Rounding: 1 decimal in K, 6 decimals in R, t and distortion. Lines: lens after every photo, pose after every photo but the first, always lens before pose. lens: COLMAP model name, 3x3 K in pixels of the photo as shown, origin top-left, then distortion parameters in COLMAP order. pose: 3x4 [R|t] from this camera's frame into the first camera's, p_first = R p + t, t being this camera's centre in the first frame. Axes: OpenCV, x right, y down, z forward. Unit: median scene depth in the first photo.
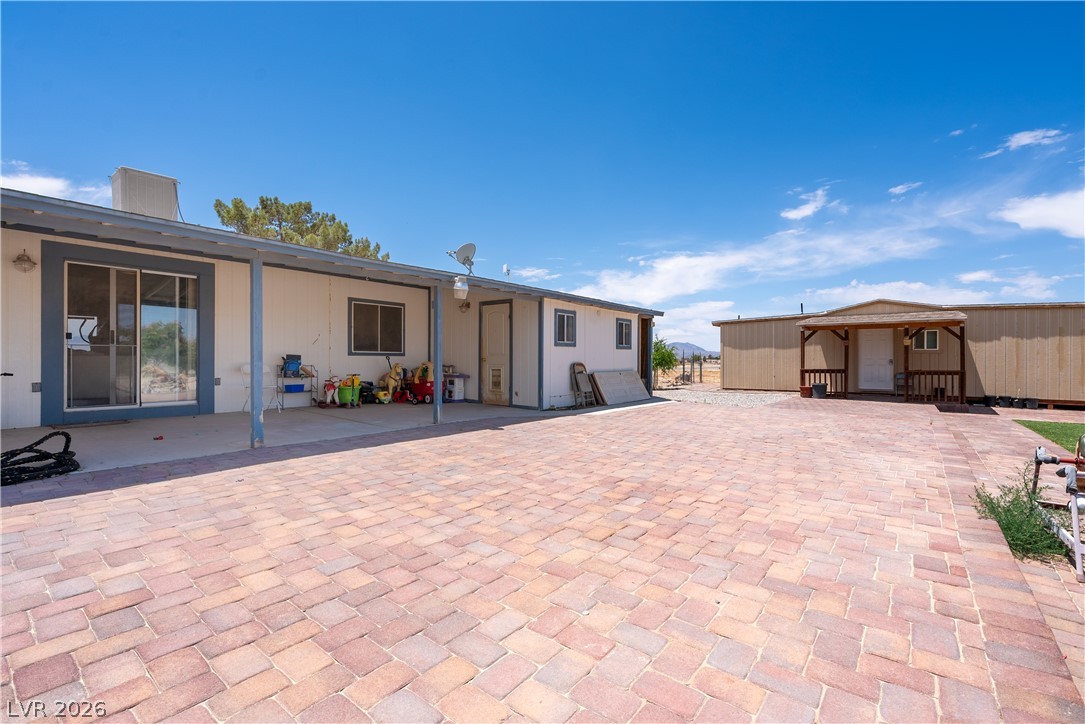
lens RADIAL K [[475.1, 0, 548.9], [0, 475.1, 360.0], [0, 0, 1]] dist [-0.005313, 0.000518]
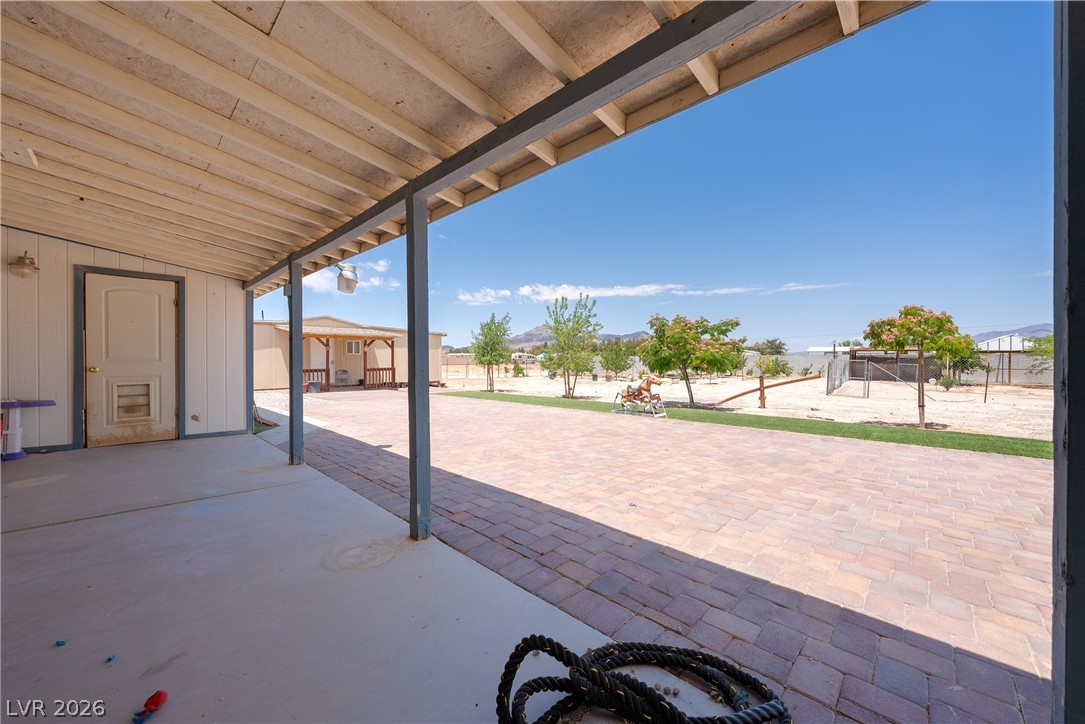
lens RADIAL K [[405.5, 0, 548.3], [0, 405.5, 363.5], [0, 0, 1]] dist [-0.015753, -0.000022]
pose [[0.105205, -0.014342, 0.994347, -0.563470], [0.001588, 0.999897, 0.014254, -0.014003], [-0.994449, 0.000079, 0.105217, 0.417154]]
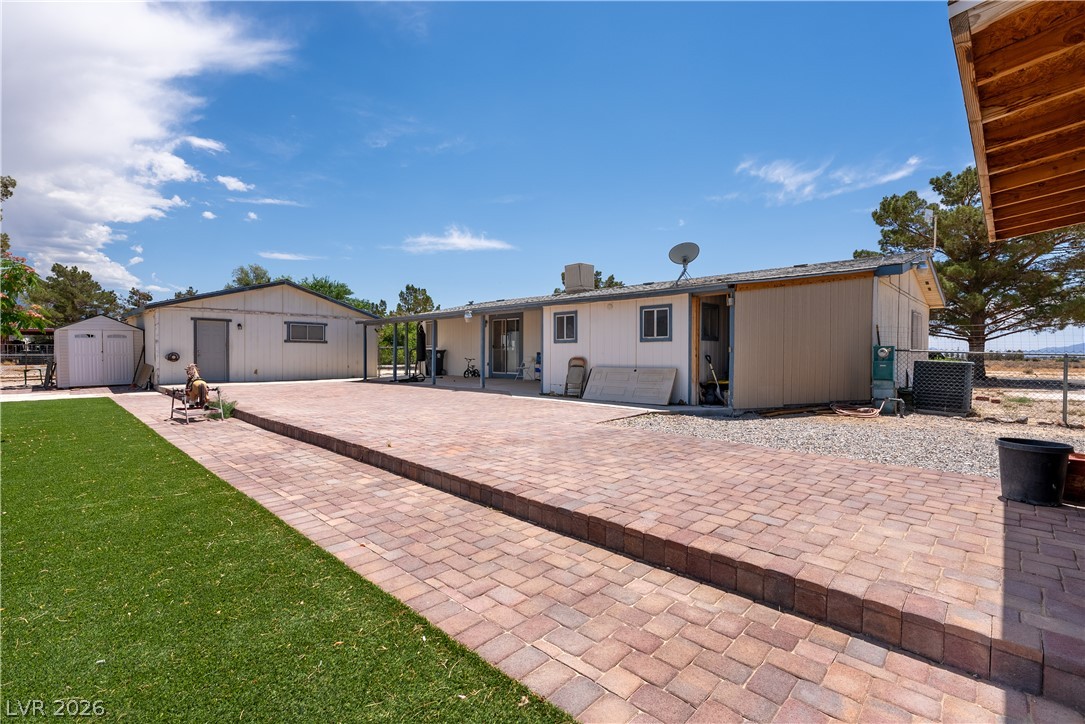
lens RADIAL K [[475.1, 0, 542.5], [0, 475.1, 361.0], [0, 0, 1]] dist [-0.005313, 0.000518]
pose [[-0.123661, 0.009890, -0.992275, 1.184546], [-0.007803, 0.999910, 0.010939, 0.003305], [0.992294, 0.009095, -0.123572, 1.074132]]
